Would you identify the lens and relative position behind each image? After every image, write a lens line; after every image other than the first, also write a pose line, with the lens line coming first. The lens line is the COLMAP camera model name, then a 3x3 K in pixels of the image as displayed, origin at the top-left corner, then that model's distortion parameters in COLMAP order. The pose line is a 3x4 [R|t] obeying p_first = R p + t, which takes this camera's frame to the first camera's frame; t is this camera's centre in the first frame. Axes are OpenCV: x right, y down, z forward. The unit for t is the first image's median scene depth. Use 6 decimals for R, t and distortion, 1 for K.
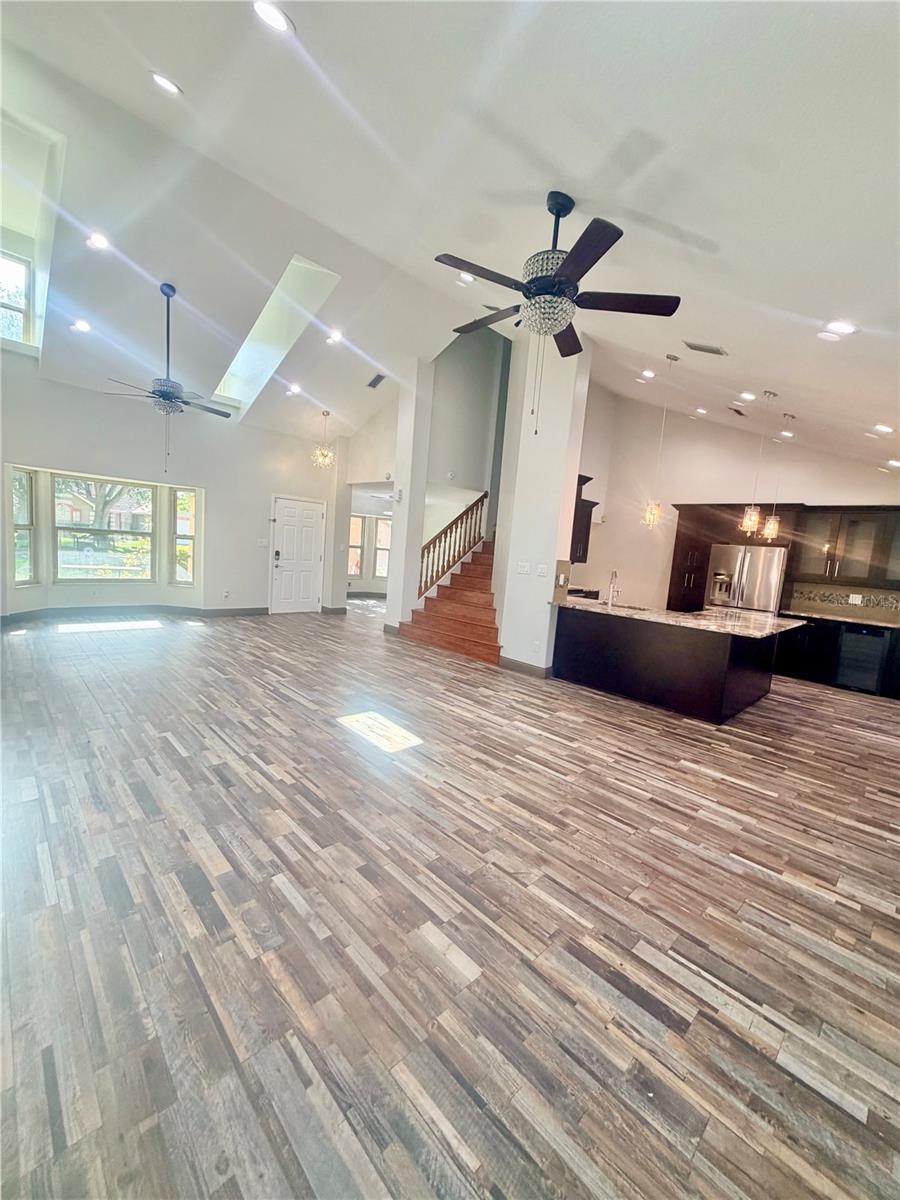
lens RADIAL K [[479.3, 0, 449.7], [0, 479.3, 598.7], [0, 0, 1]] dist [-0.001713, 0.001129]
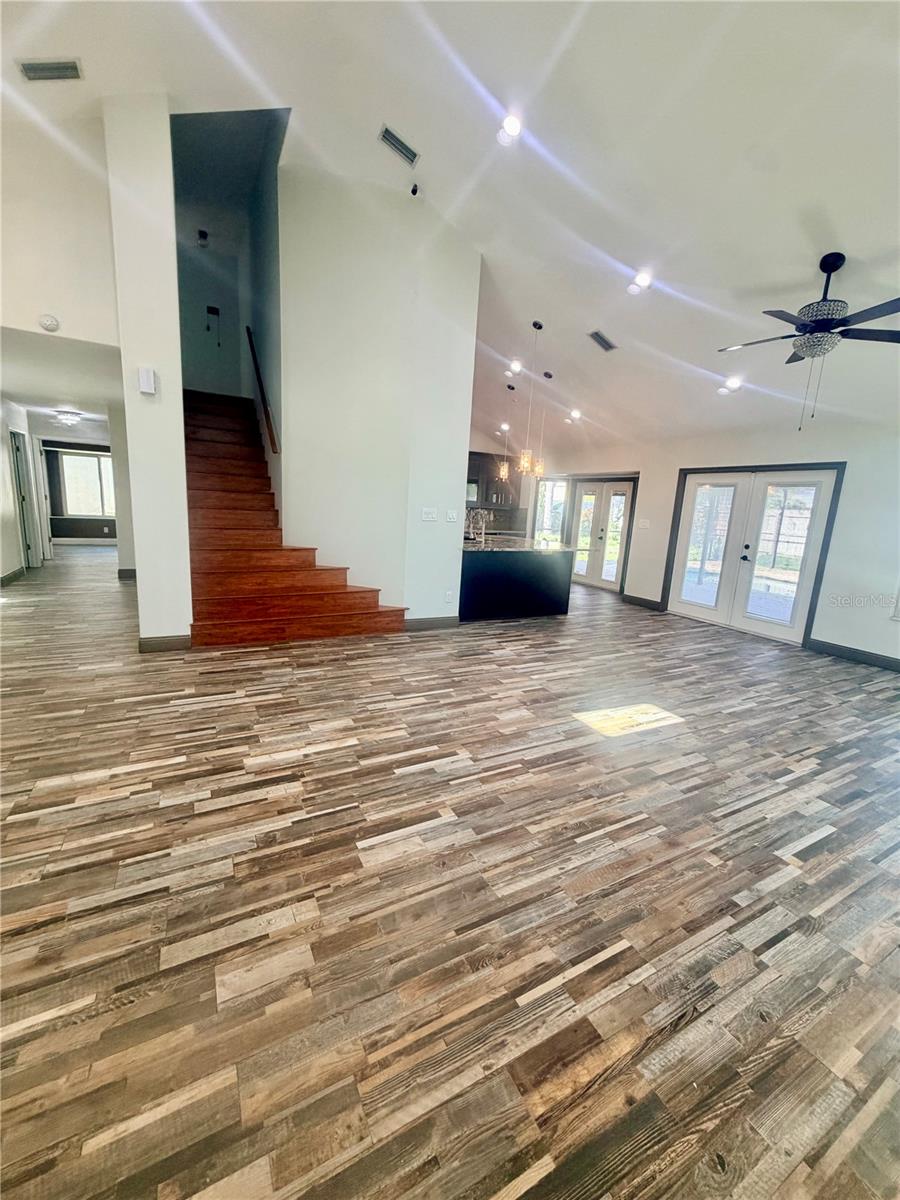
lens RADIAL K [[479.3, 0, 448.1], [0, 479.3, 597.6], [0, 0, 1]] dist [-0.001713, 0.001129]
pose [[0.276169, -0.243330, 0.929797, -1.198715], [0.066945, 0.969941, 0.233951, -0.207336], [-0.958775, -0.002365, 0.284157, 1.240211]]
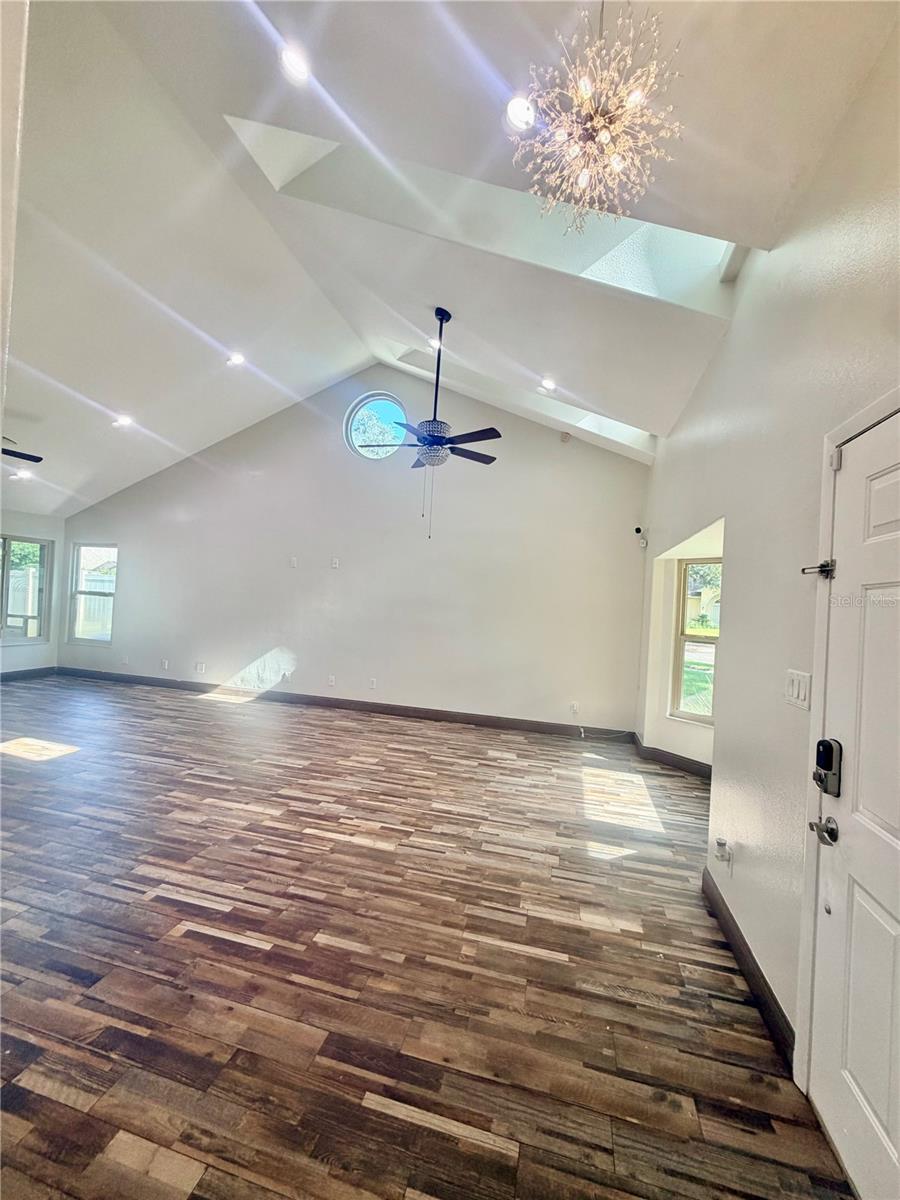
lens RADIAL K [[479.3, 0, 446.0], [0, 479.3, 598.0], [0, 0, 1]] dist [-0.001713, 0.001129]
pose [[-0.844270, -0.124100, -0.521352, -0.373194], [-0.173150, 0.983811, 0.046216, -0.337342], [0.507176, 0.129290, -0.852089, 2.703009]]
